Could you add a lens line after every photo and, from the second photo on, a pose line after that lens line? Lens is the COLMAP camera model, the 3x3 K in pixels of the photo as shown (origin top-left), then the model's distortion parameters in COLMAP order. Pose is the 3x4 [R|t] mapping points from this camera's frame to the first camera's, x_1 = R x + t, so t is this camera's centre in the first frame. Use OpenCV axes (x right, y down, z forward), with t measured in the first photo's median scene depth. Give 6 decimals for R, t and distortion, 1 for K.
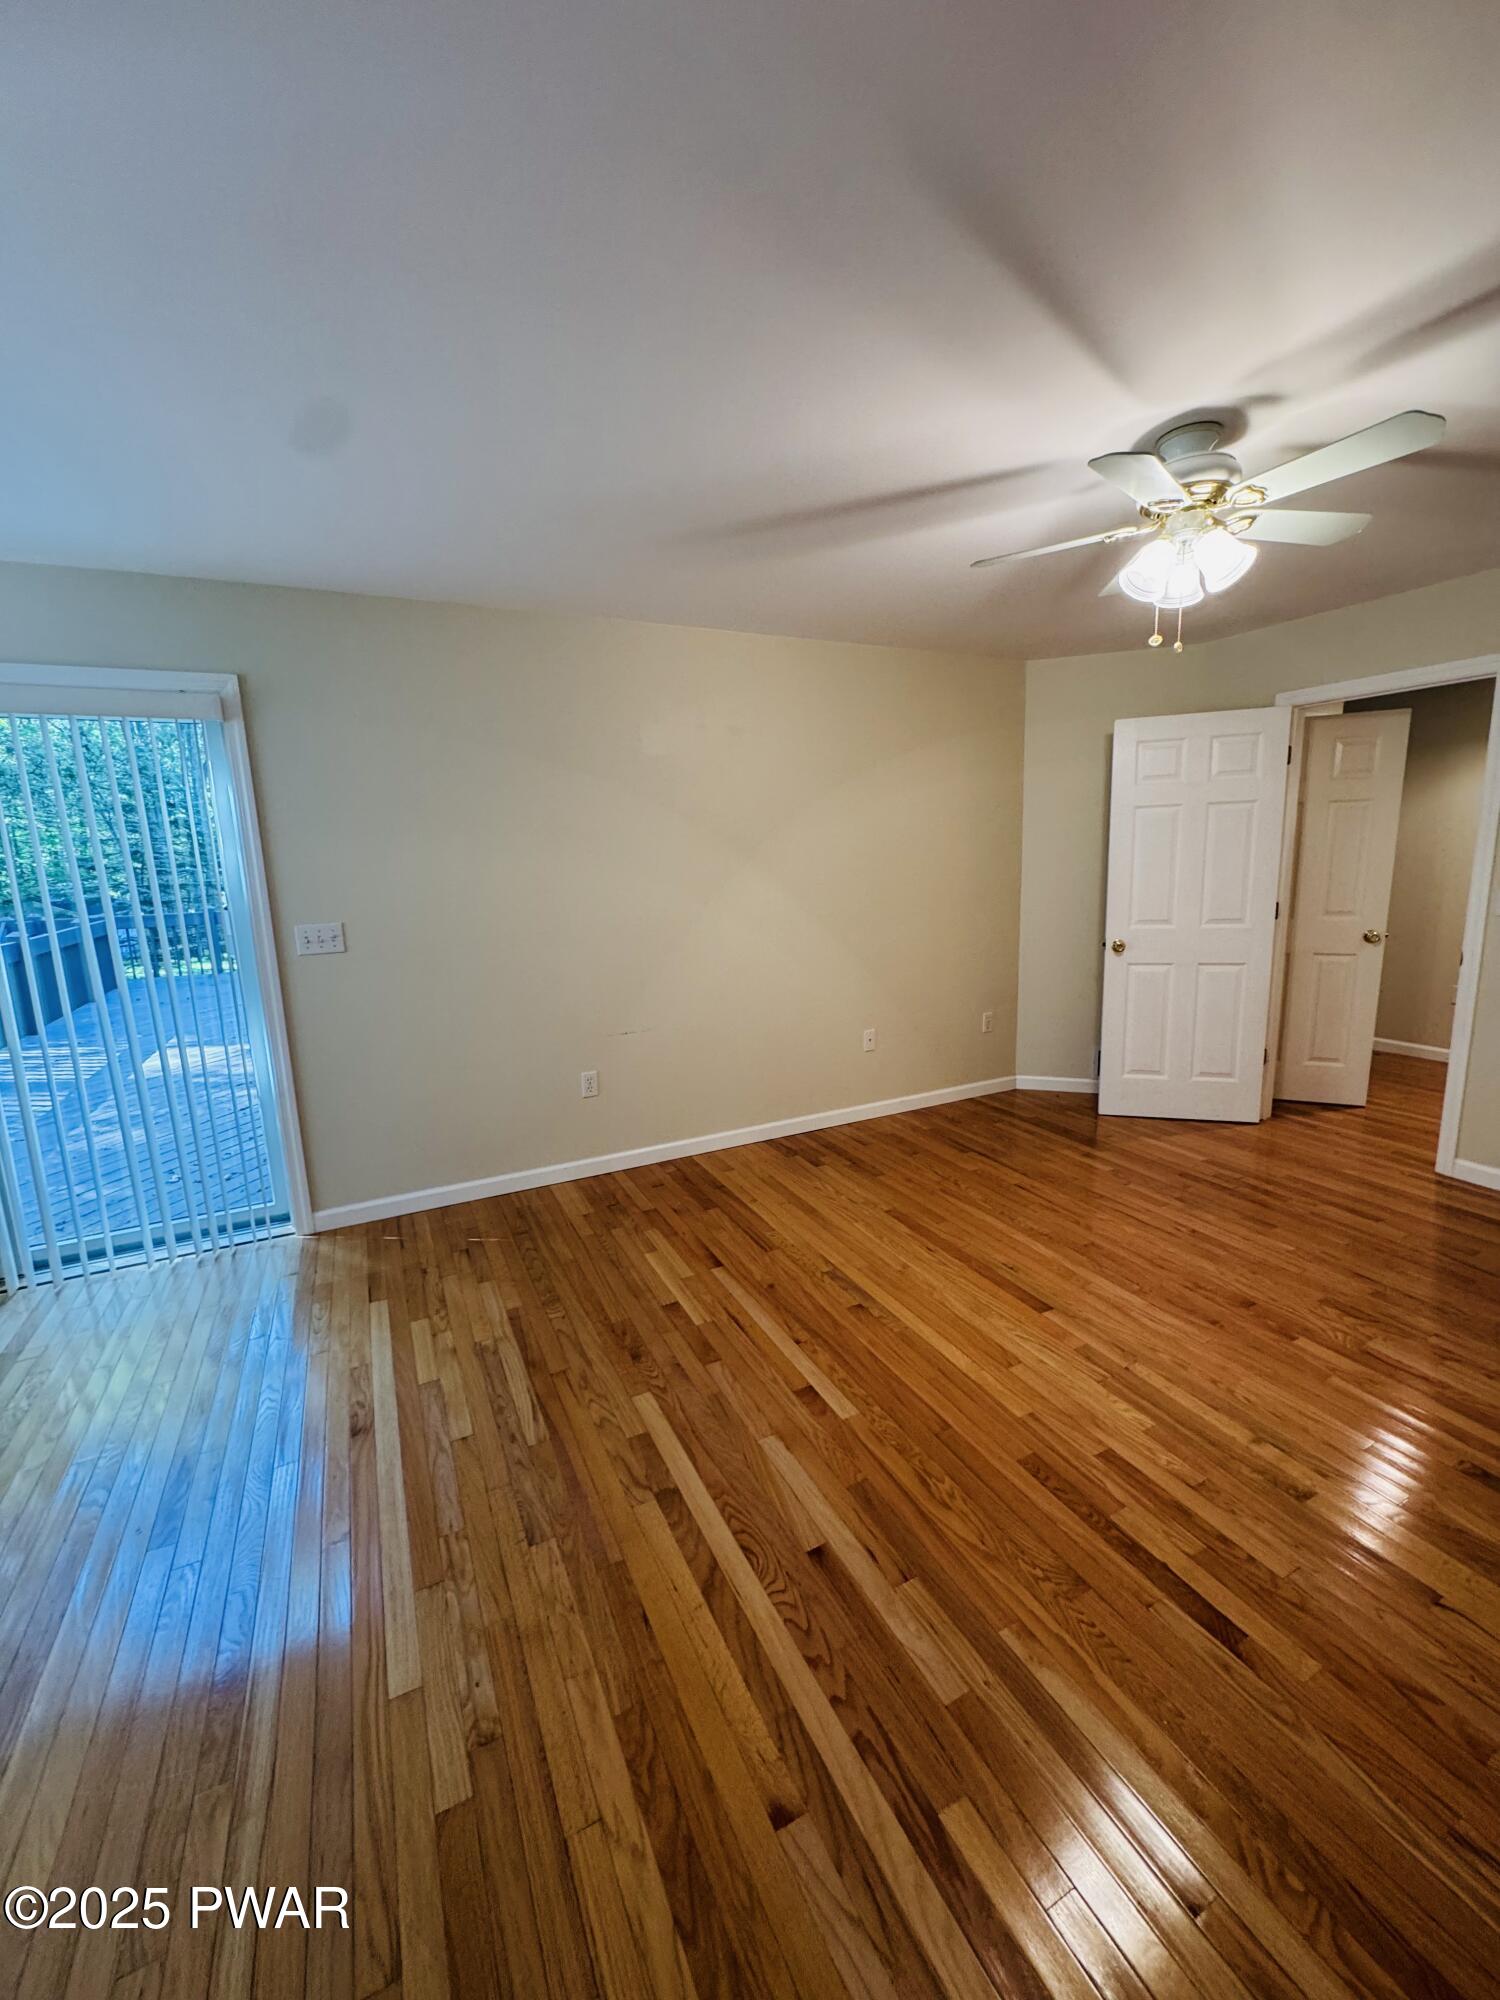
lens RADIAL K [[794.3, 0, 731.3], [0, 794.3, 1004.8], [0, 0, 1]] dist [-0.003073, 0.000610]
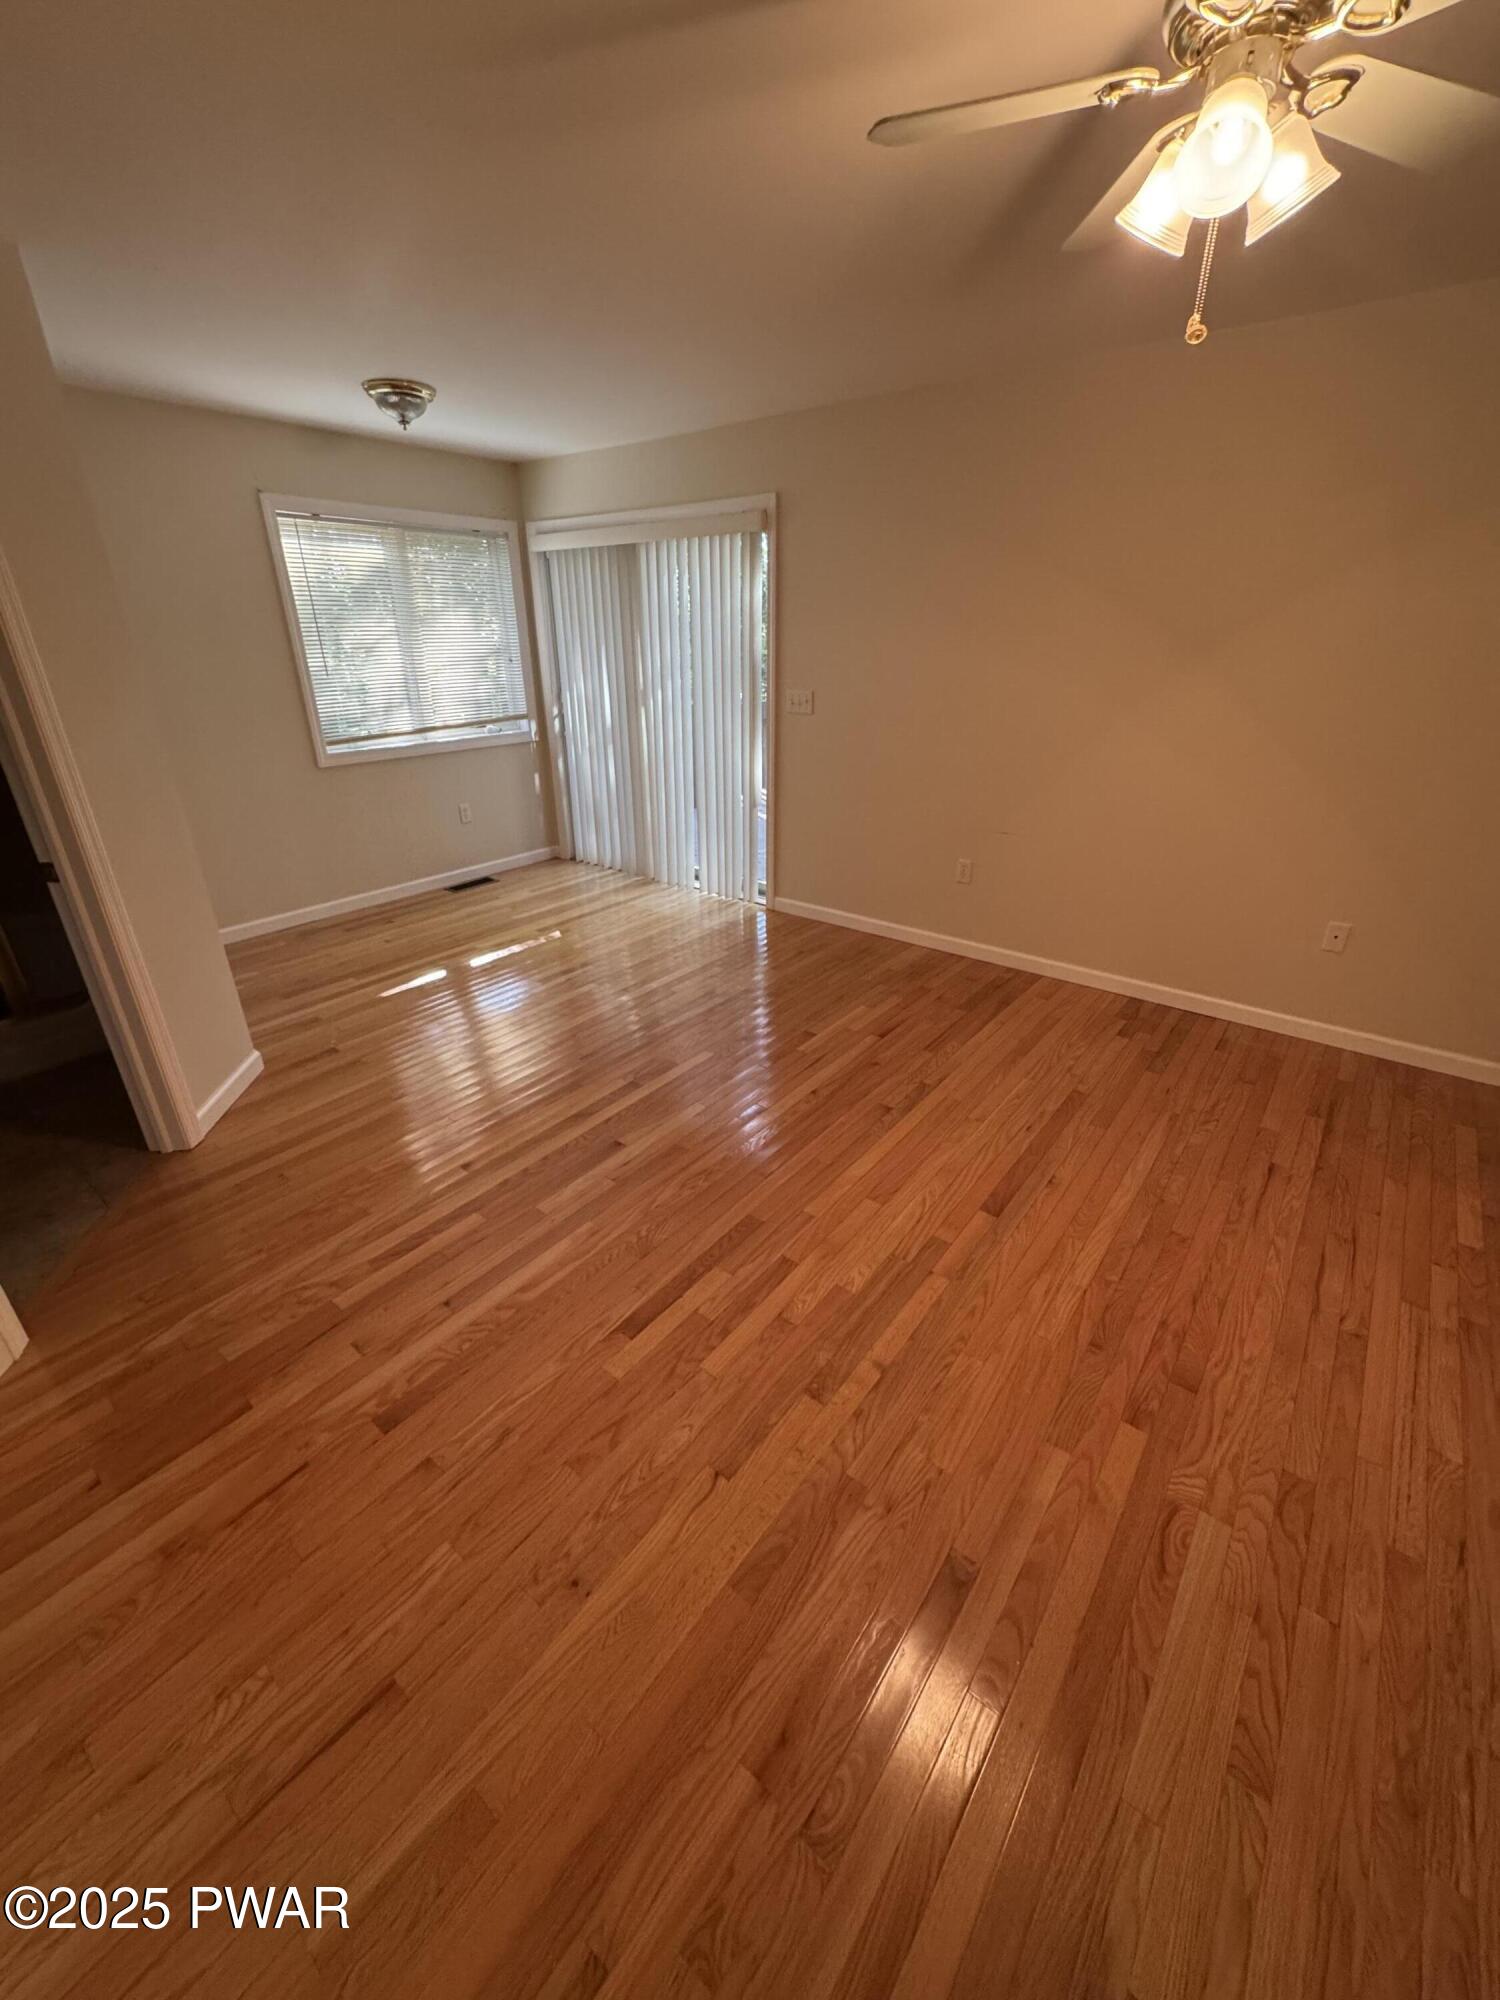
lens RADIAL K [[794.3, 0, 763.2], [0, 794.3, 997.4], [0, 0, 1]] dist [-0.003073, 0.000610]
pose [[0.441629, 0.402992, -0.801599, 0.799742], [-0.177177, 0.915026, 0.362402, -0.107907], [0.879529, -0.018022, 0.475503, 0.303815]]
